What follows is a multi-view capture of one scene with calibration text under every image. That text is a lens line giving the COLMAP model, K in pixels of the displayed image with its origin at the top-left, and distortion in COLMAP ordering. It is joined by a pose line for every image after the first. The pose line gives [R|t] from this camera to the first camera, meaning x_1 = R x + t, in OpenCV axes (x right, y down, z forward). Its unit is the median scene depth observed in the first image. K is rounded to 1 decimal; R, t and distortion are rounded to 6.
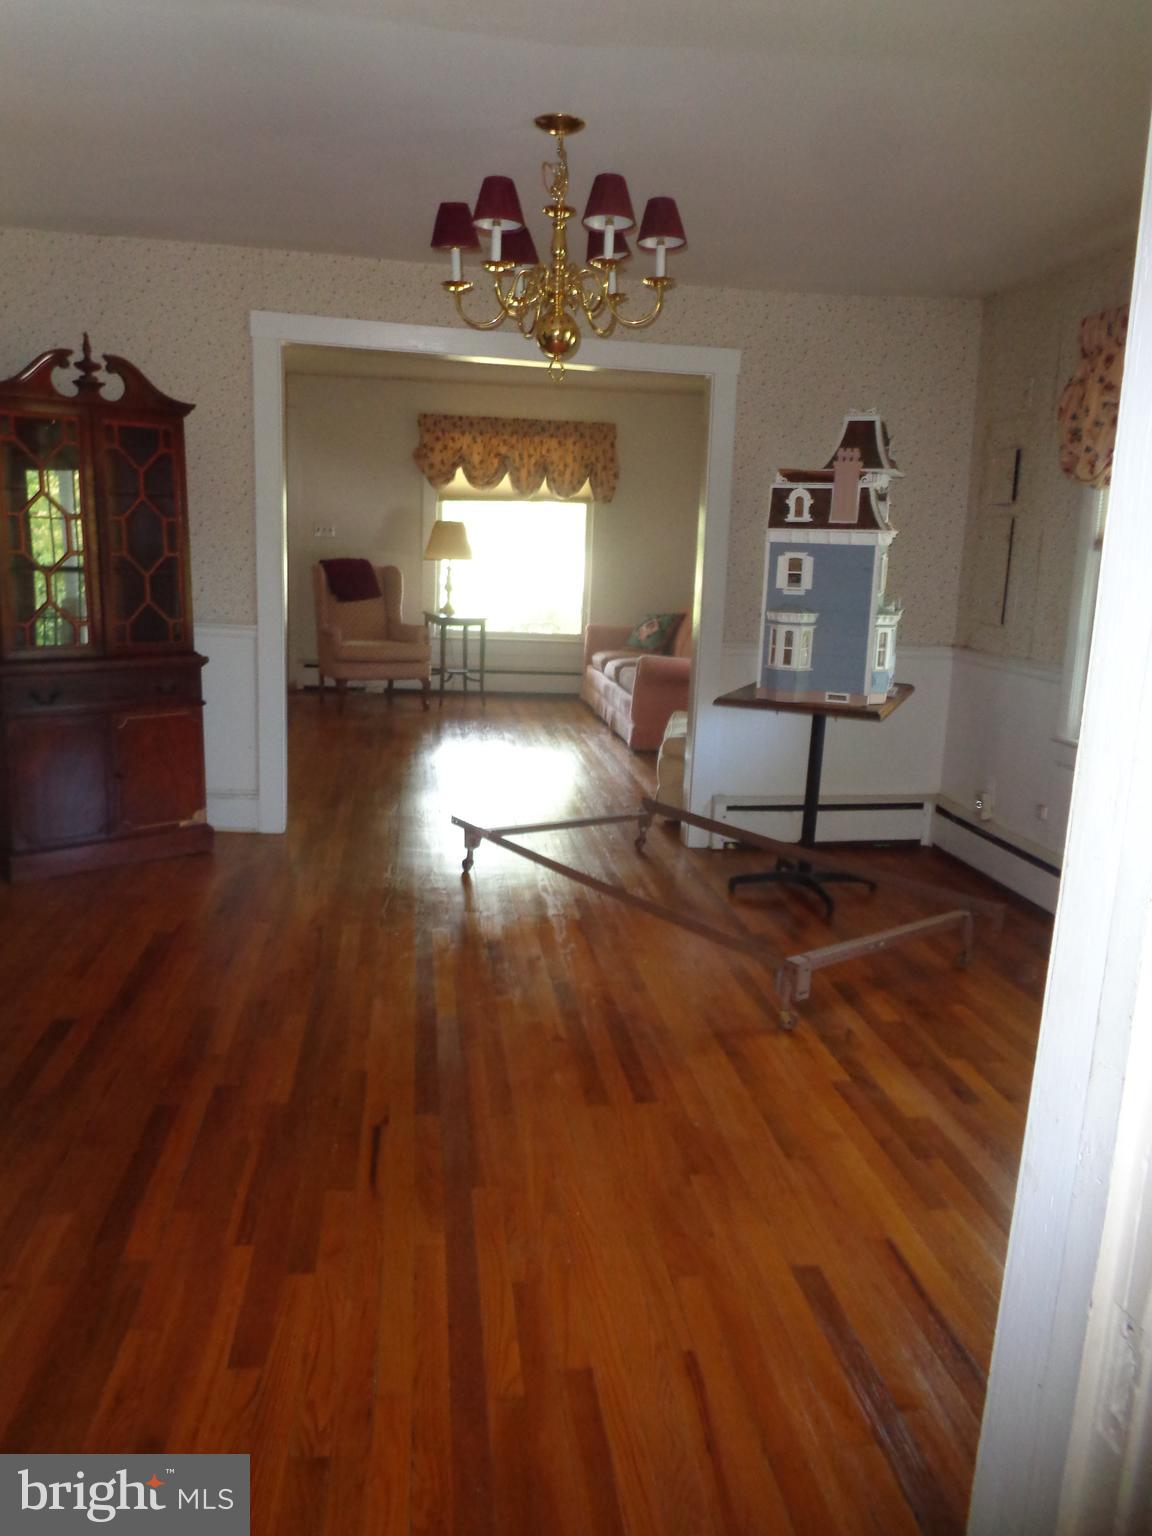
lens RADIAL K [[1183.3, 0, 576.0], [0, 1183.3, 768.0], [0, 0, 1]] dist [0.029613, -0.000256]
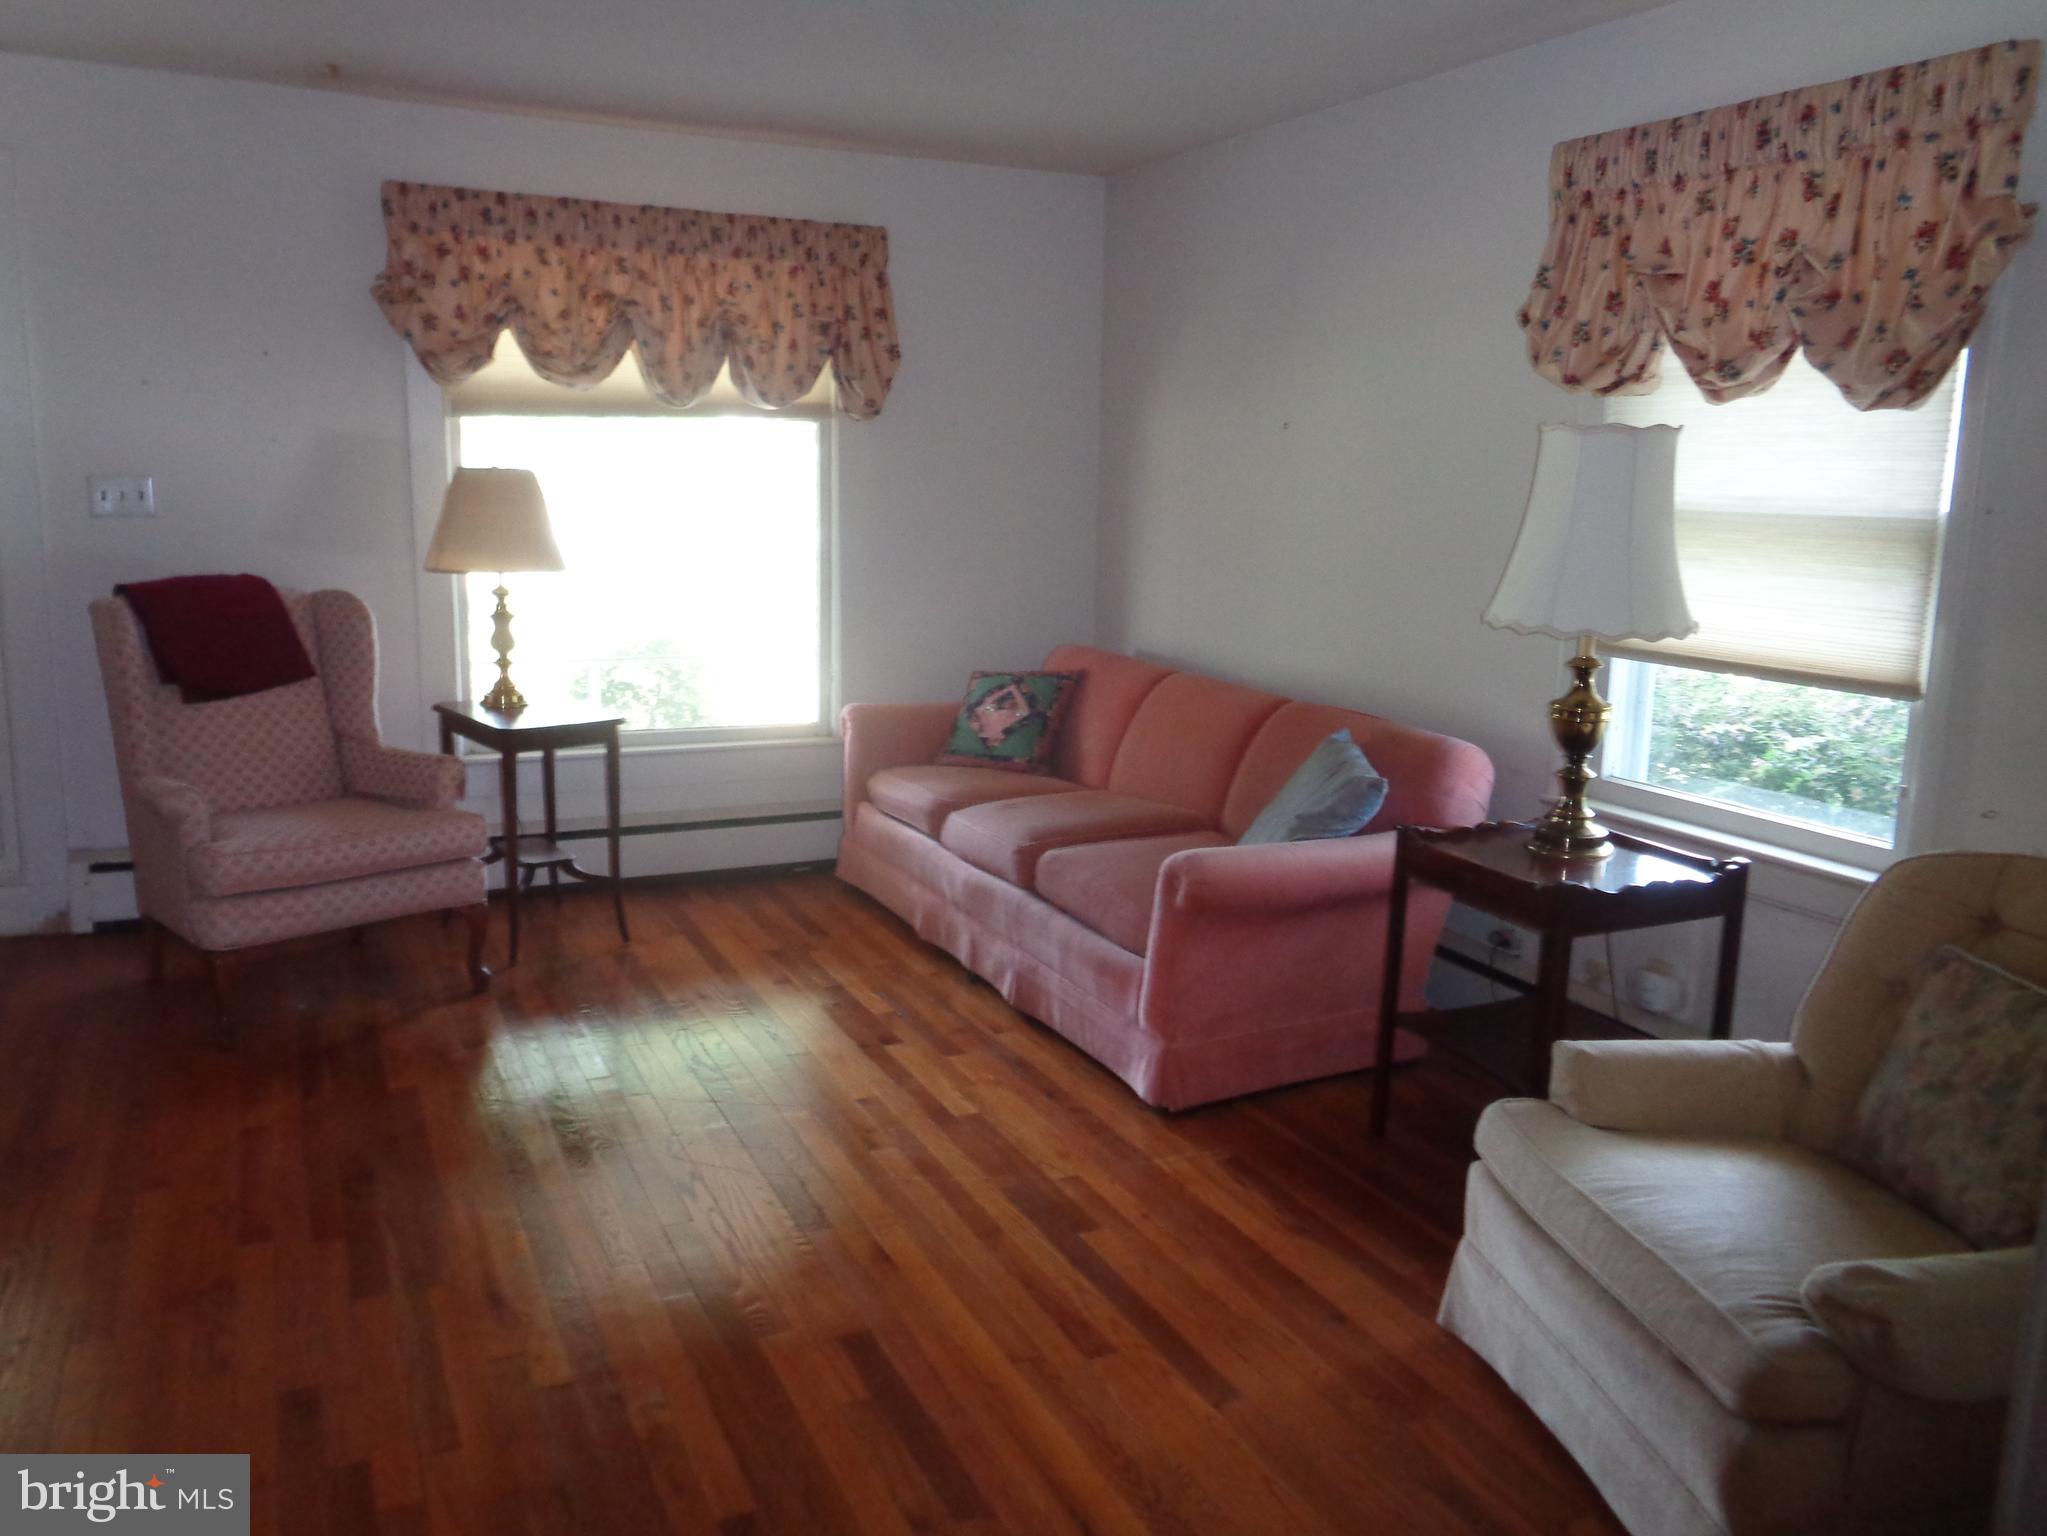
lens RADIAL K [[1577.0, 0, 1023.5], [0, 1577.0, 768.0], [0, 0, 1]] dist [0.029613, -0.000256]
pose [[0.954623, -0.074342, 0.288388, -0.096701], [0.076319, 0.997074, 0.004397, -0.099852], [-0.287871, 0.017812, 0.957504, 0.458993]]
